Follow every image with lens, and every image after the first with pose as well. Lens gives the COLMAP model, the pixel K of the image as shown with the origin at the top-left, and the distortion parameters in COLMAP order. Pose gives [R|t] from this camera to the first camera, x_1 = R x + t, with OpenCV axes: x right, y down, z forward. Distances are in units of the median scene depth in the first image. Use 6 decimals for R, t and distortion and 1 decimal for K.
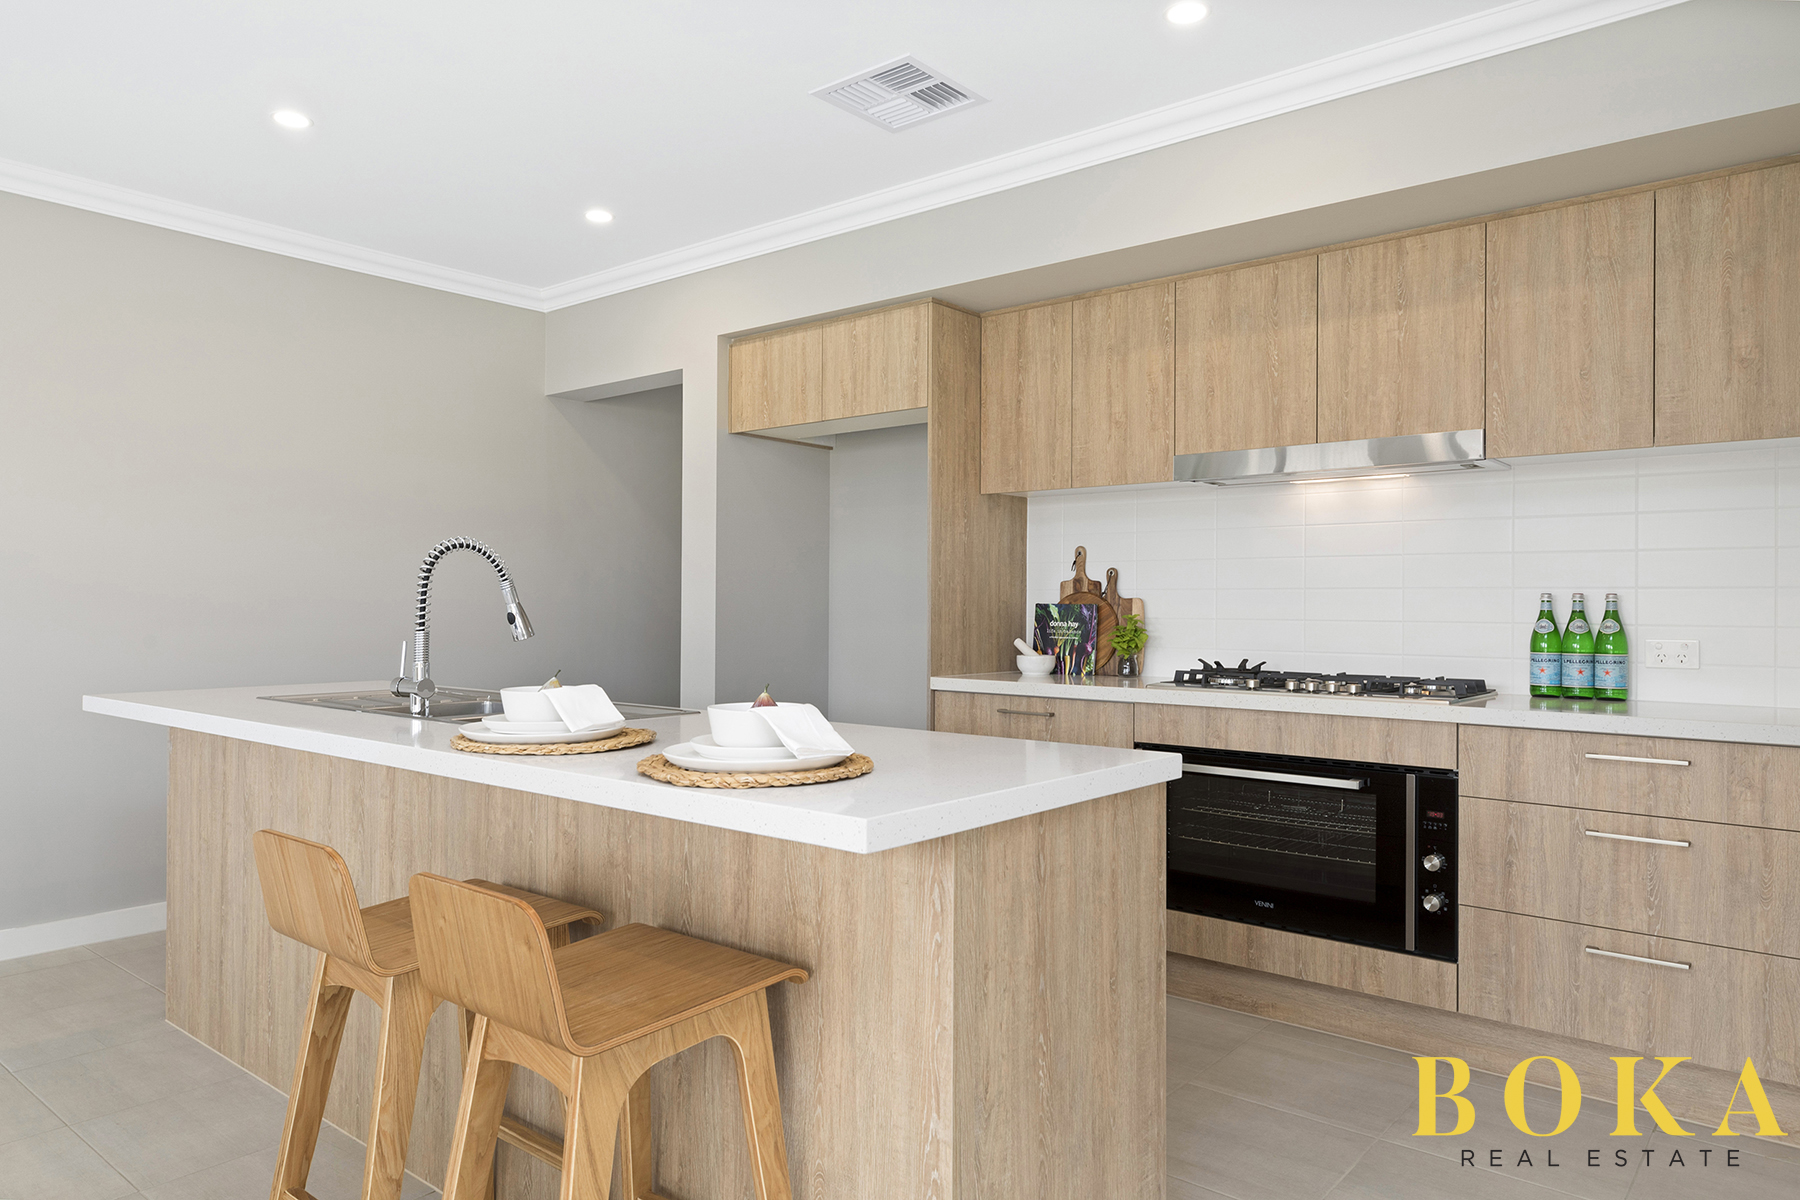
lens RADIAL K [[1163.5, 0, 901.4], [0, 1163.5, 604.2], [0, 0, 1]] dist [0.017891, -0.003571]
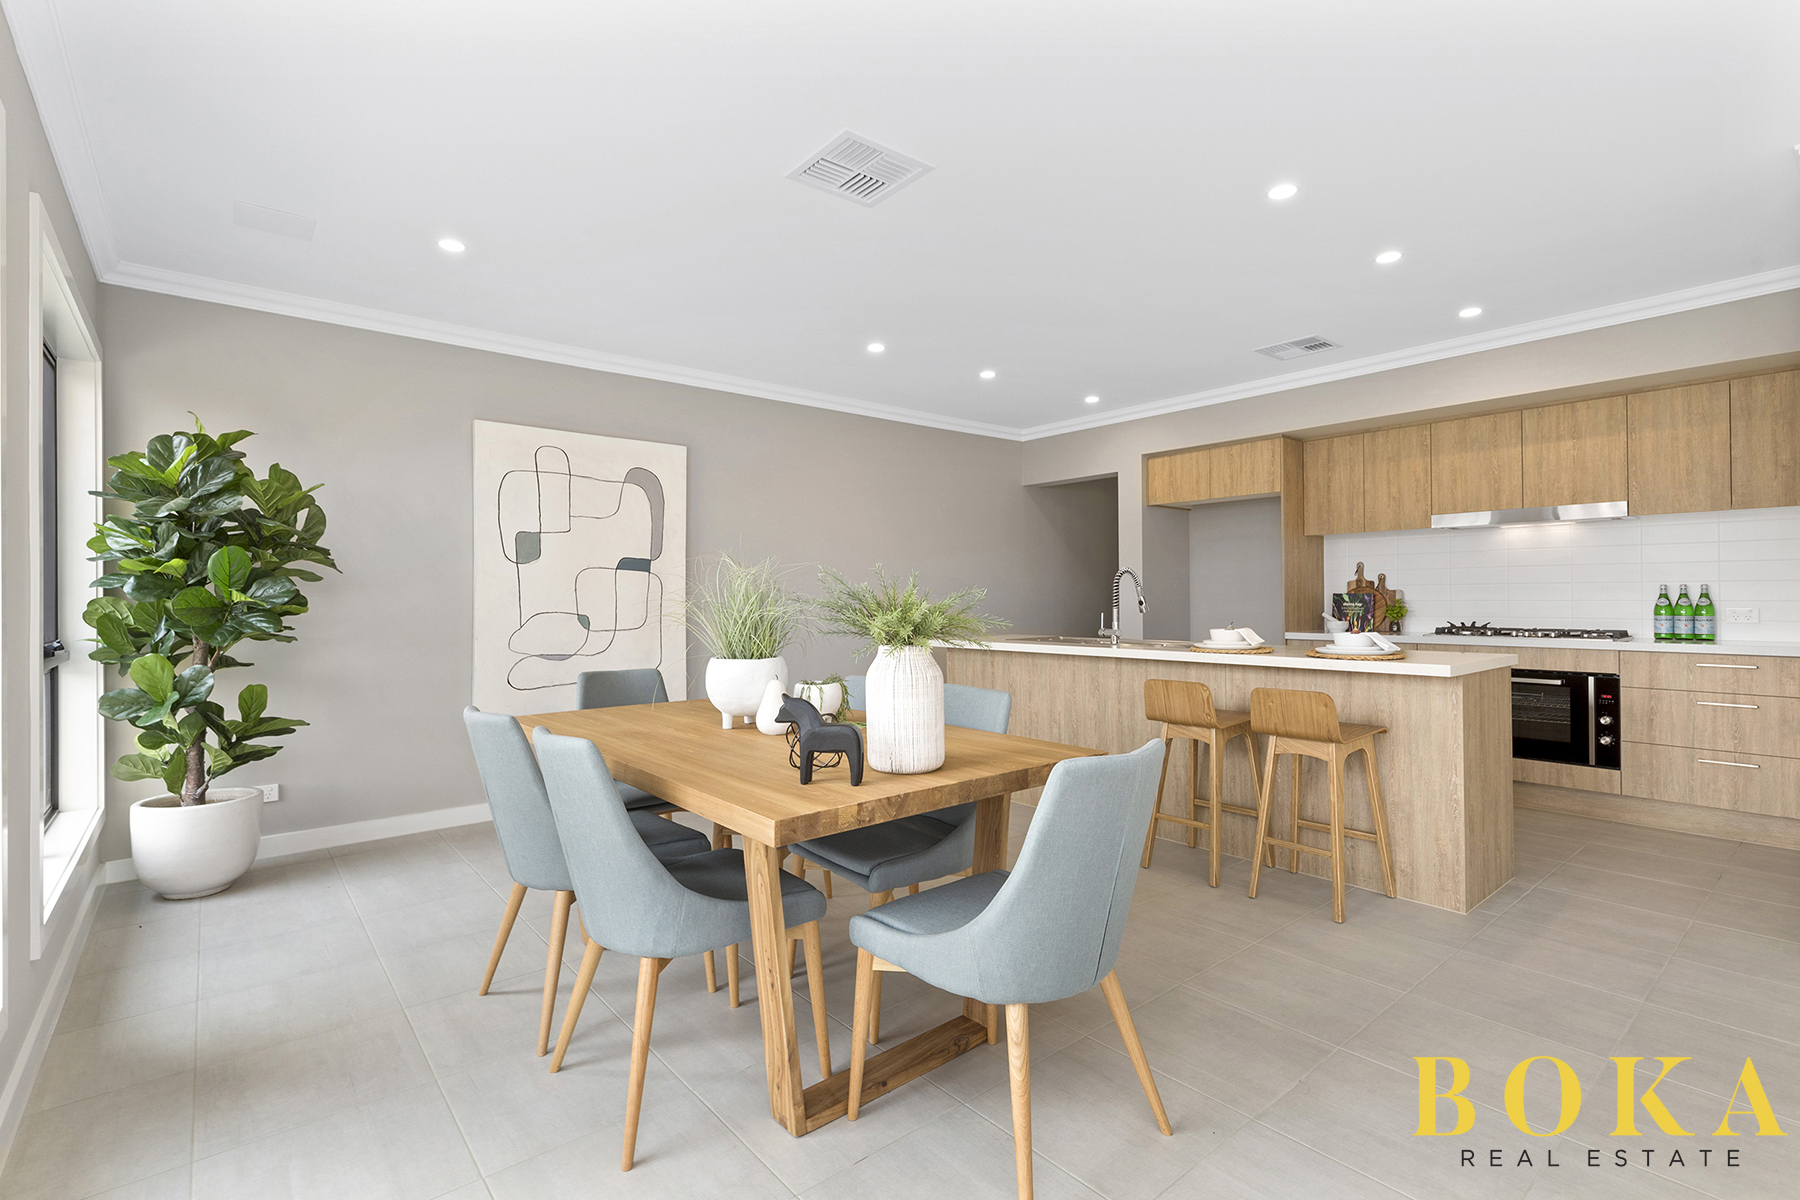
lens RADIAL K [[824.8, 0, 895.5], [0, 824.8, 594.3], [0, 0, 1]] dist [0.003912, -0.001395]
pose [[0.981733, -0.012476, -0.189856, -0.424727], [0.011952, 0.999921, -0.003903, -0.003112], [0.189890, 0.001563, 0.981804, -0.563879]]
